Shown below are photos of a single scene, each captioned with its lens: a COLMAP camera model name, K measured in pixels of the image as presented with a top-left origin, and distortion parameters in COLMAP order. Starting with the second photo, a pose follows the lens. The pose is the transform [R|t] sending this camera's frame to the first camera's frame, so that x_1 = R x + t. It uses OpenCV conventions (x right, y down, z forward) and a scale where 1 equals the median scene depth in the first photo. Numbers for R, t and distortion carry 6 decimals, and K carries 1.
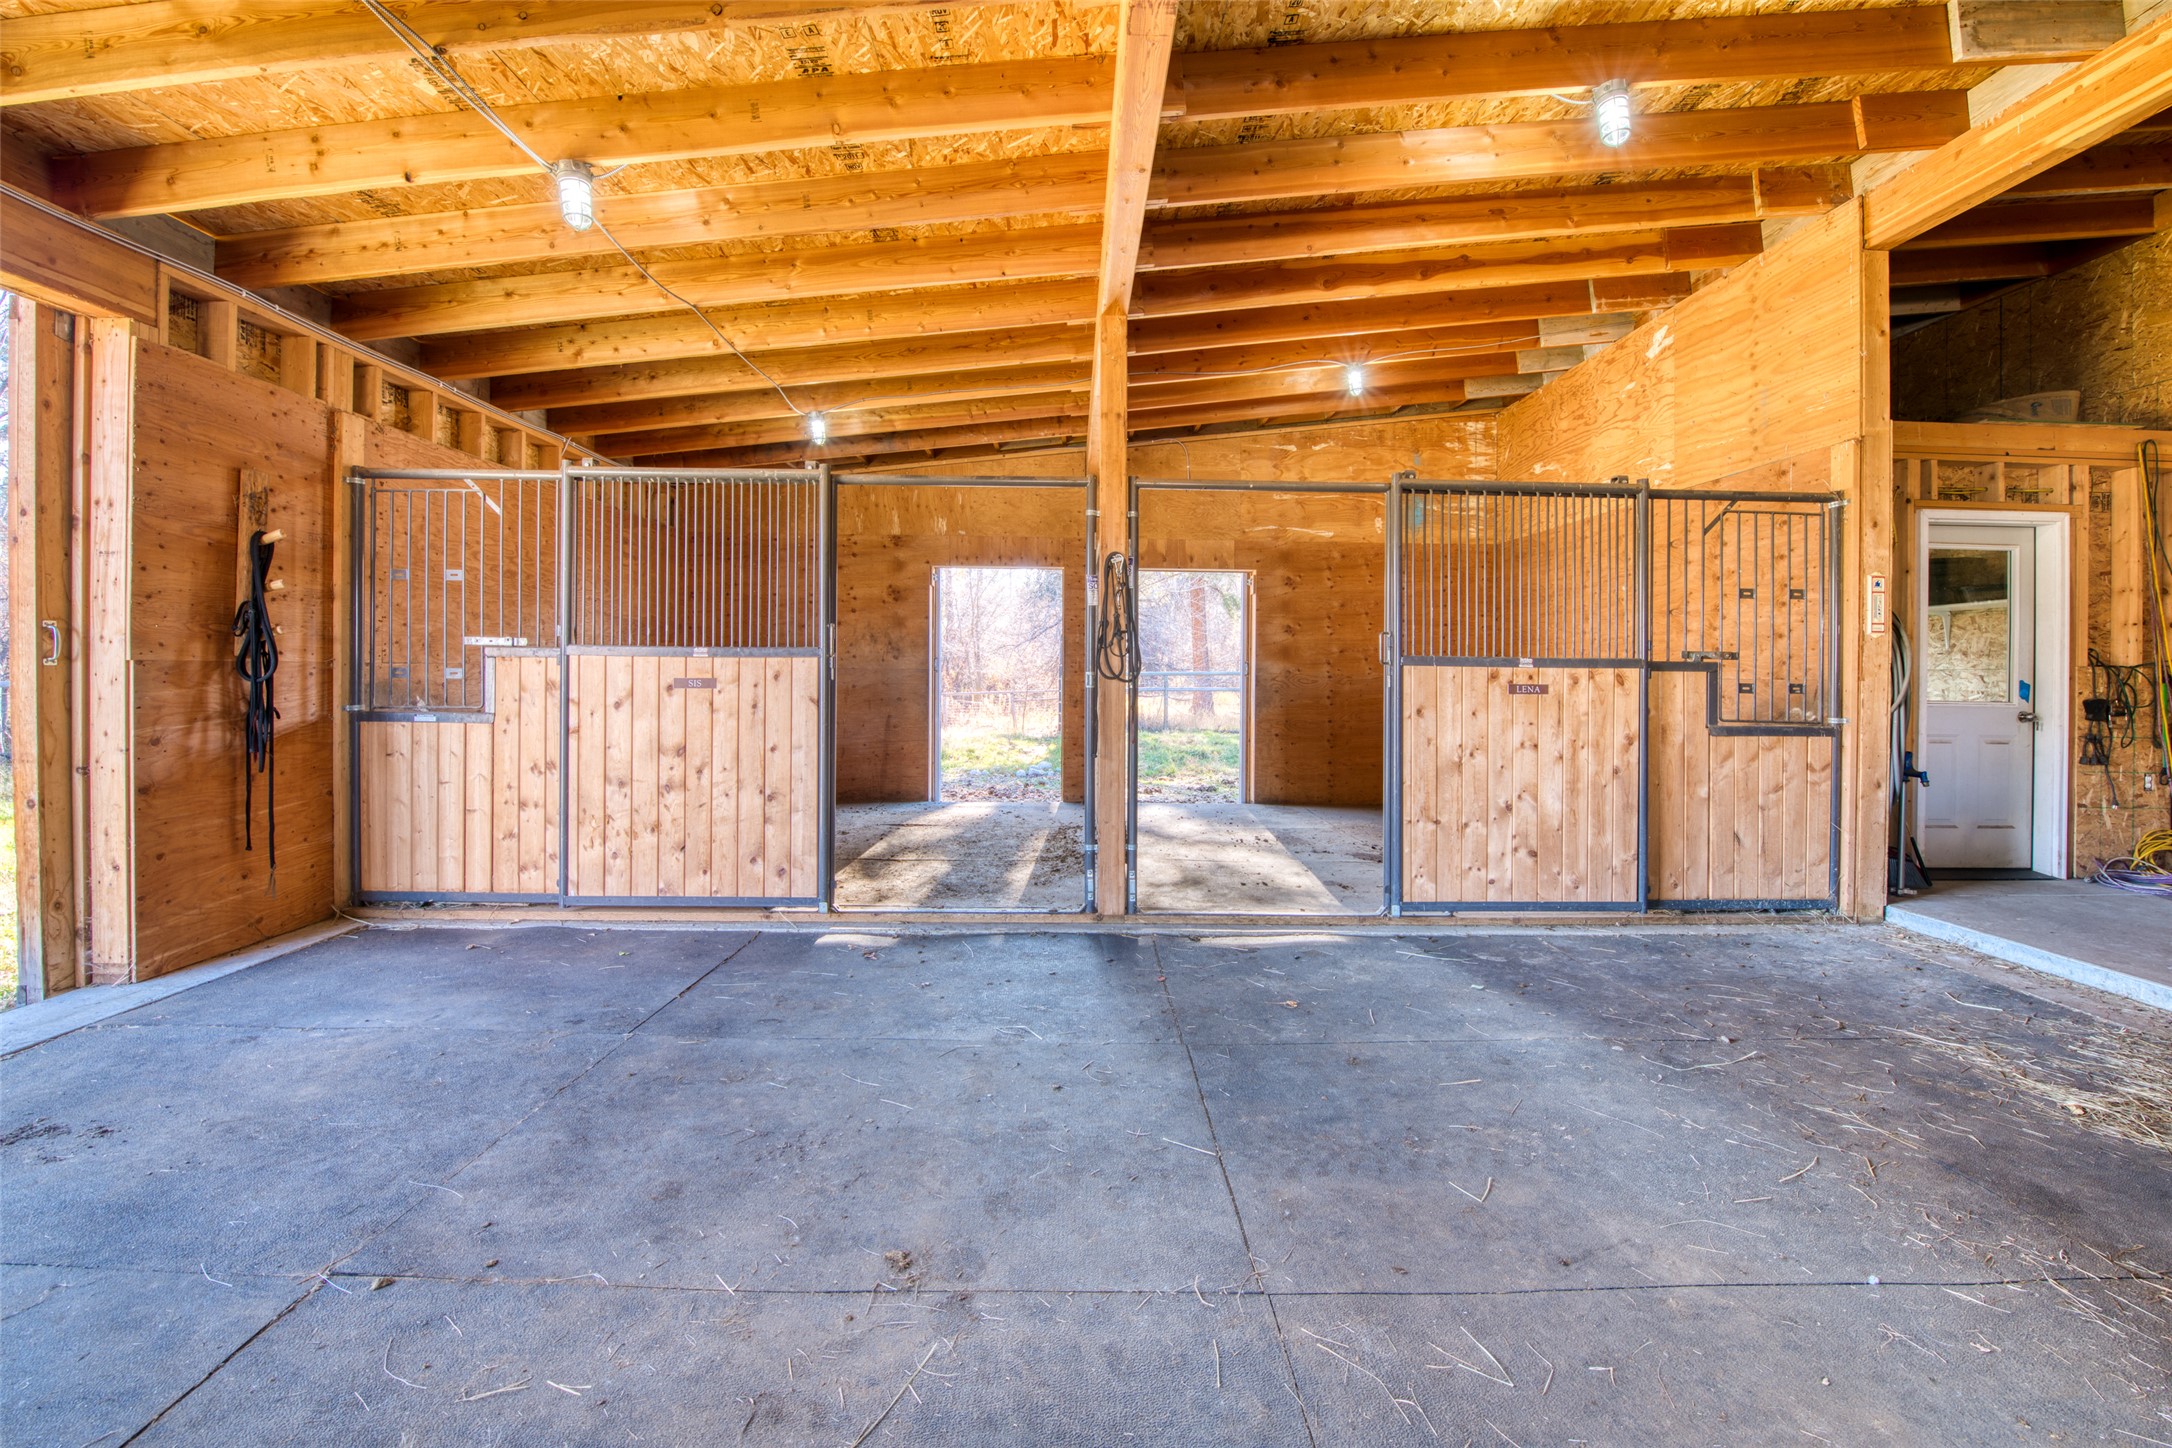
lens RADIAL K [[883.6, 0, 1086.8], [0, 883.6, 669.8], [0, 0, 1]] dist [0.000198, -0.000001]
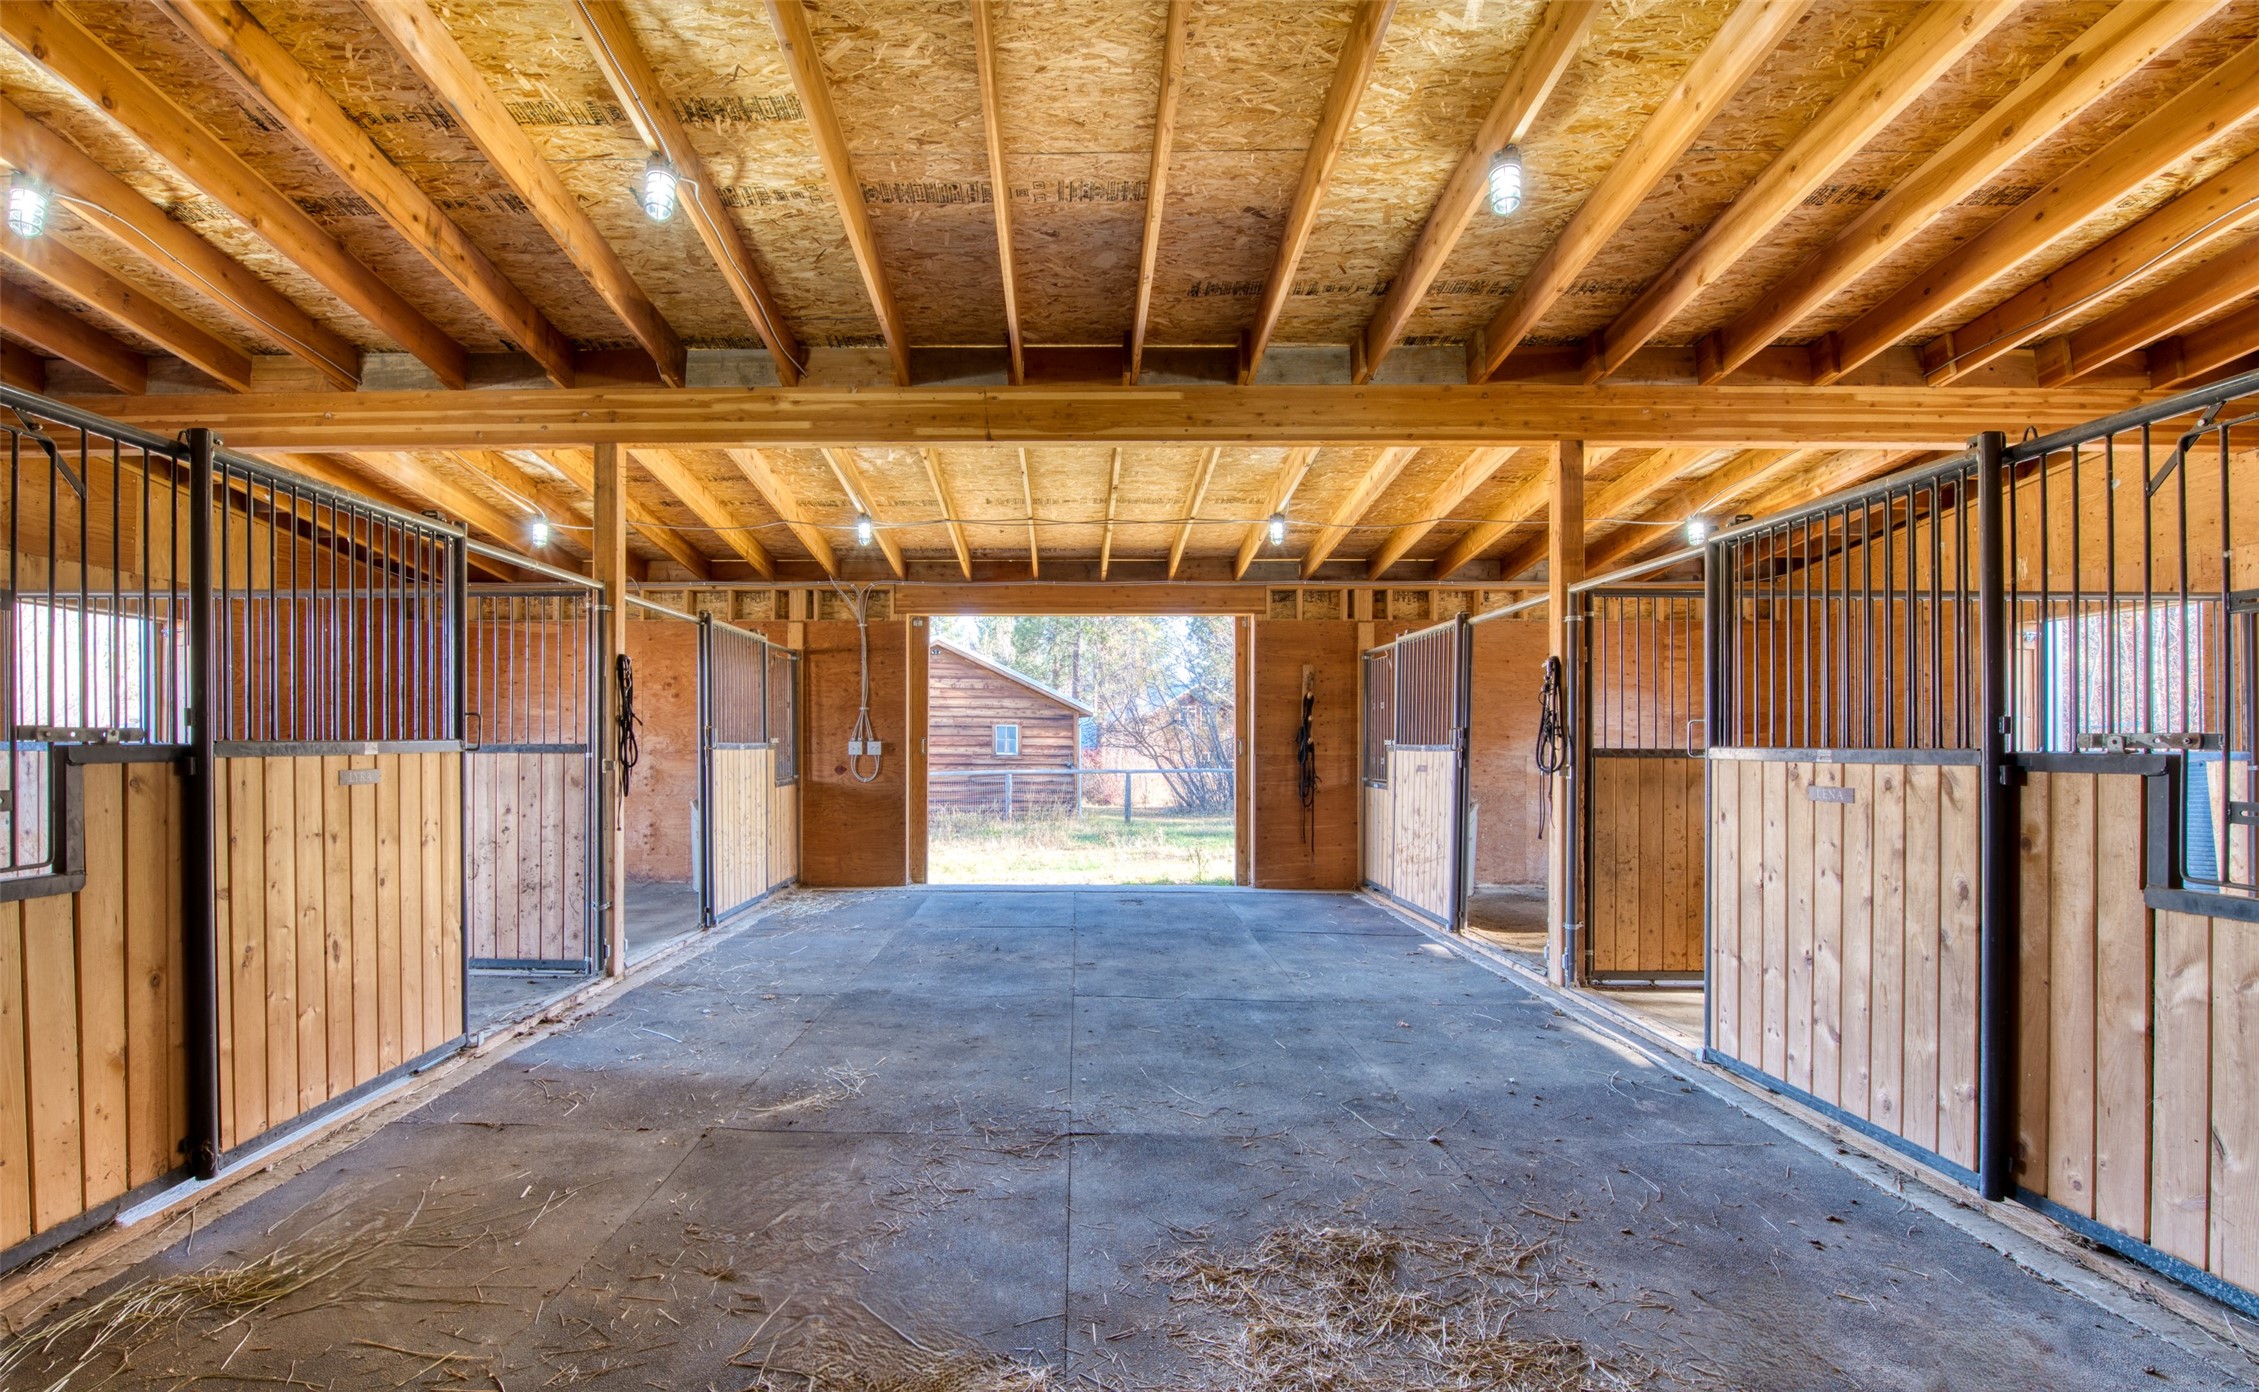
lens RADIAL K [[1022.6, 0, 1124.7], [0, 1022.6, 747.7], [0, 0, 1]] dist [-0.017316, -0.001452]
pose [[0.021020, -0.006718, -0.999756, 1.339324], [-0.001654, 0.999976, -0.006754, -0.008345], [0.999778, 0.001796, 0.021008, 0.458012]]
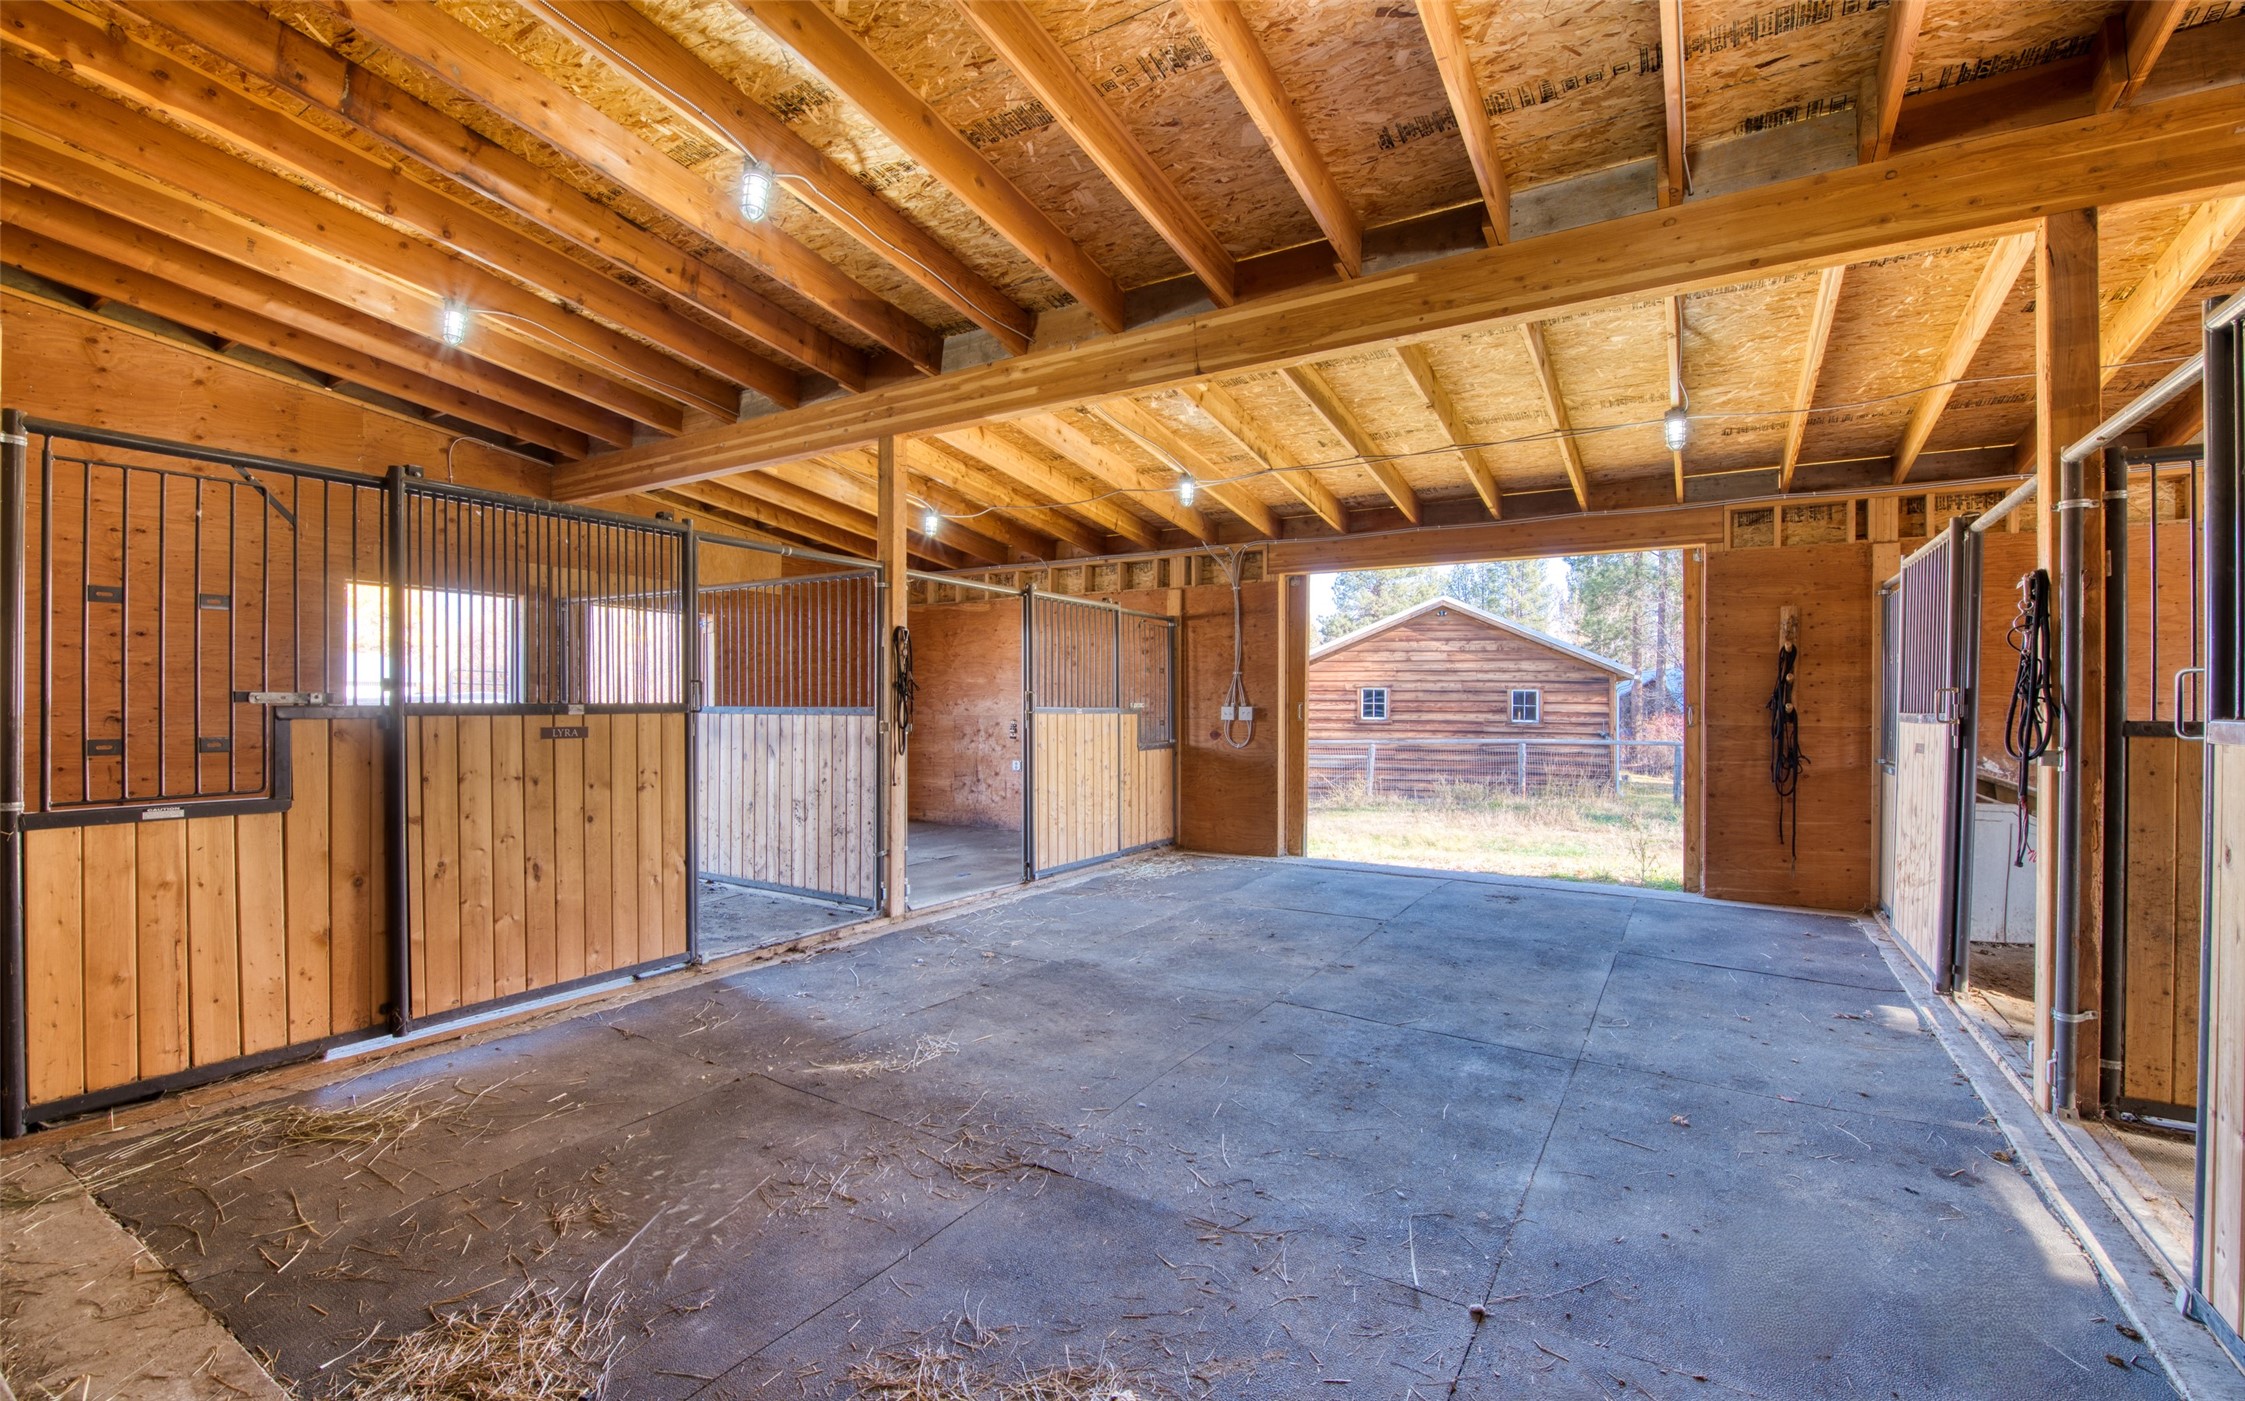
lens RADIAL K [[1005.9, 0, 1119.7], [0, 1005.9, 712.2], [0, 0, 1]] dist [-0.018715, -0.001192]
pose [[-0.525374, -0.009738, -0.850816, 1.085122], [-0.011993, 0.999920, -0.004039, -0.011847], [0.850787, 0.008082, -0.525449, 0.824549]]
